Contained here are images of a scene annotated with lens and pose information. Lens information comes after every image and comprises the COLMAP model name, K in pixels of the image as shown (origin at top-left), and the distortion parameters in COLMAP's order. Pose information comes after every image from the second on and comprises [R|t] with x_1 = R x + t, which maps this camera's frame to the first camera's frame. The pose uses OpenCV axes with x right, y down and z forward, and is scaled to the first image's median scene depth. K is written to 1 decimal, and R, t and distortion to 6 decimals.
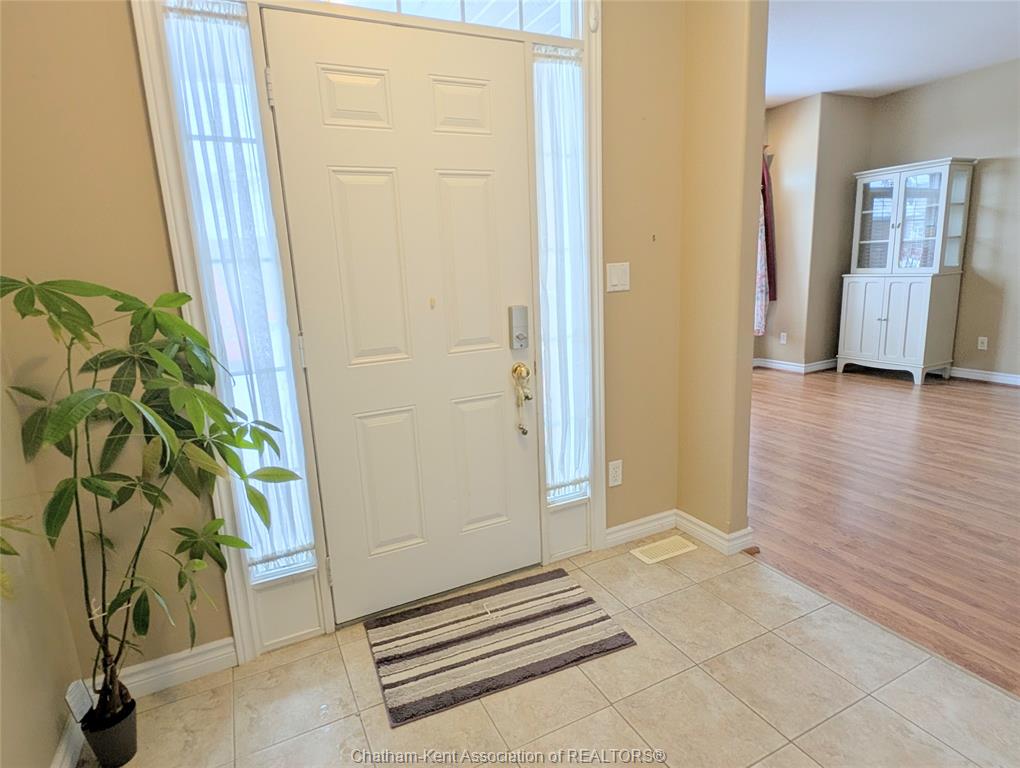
lens RADIAL K [[550.4, 0, 500.8], [0, 550.4, 379.8], [0, 0, 1]] dist [0.001508, 0.000403]
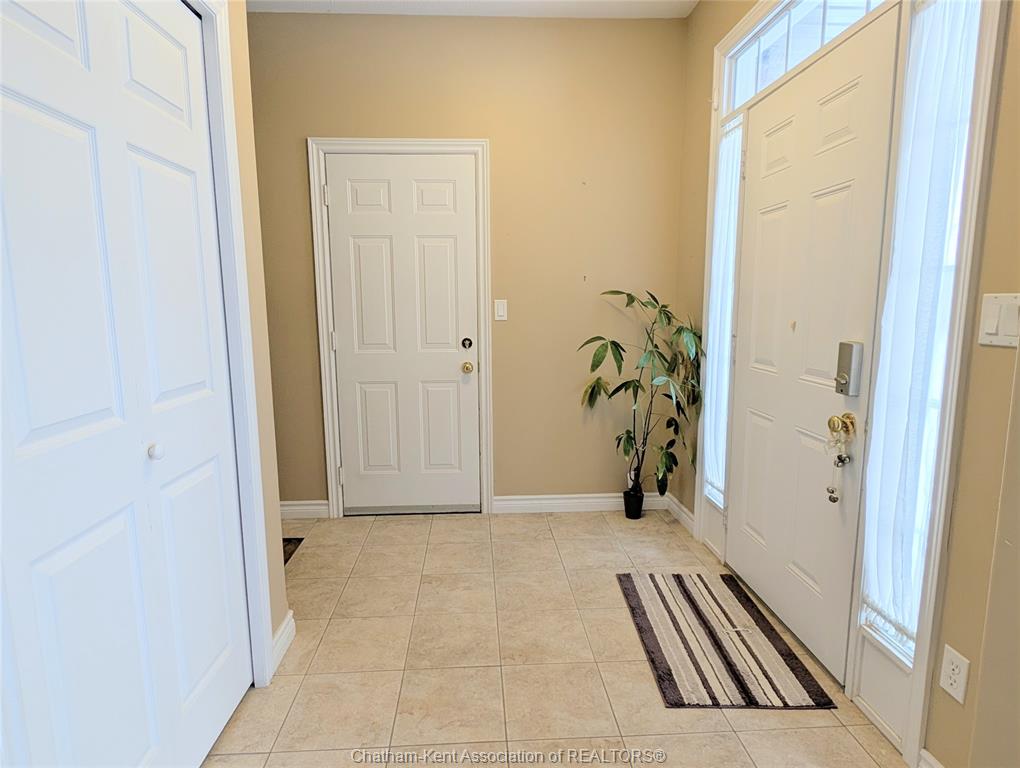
lens RADIAL K [[550.4, 0, 503.2], [0, 550.4, 382.6], [0, 0, 1]] dist [0.001508, 0.000403]
pose [[-0.387632, 0.187727, -0.902497, 1.061410], [-0.154609, 0.951935, 0.264417, -0.234554], [0.908756, 0.242030, -0.339976, 0.916621]]
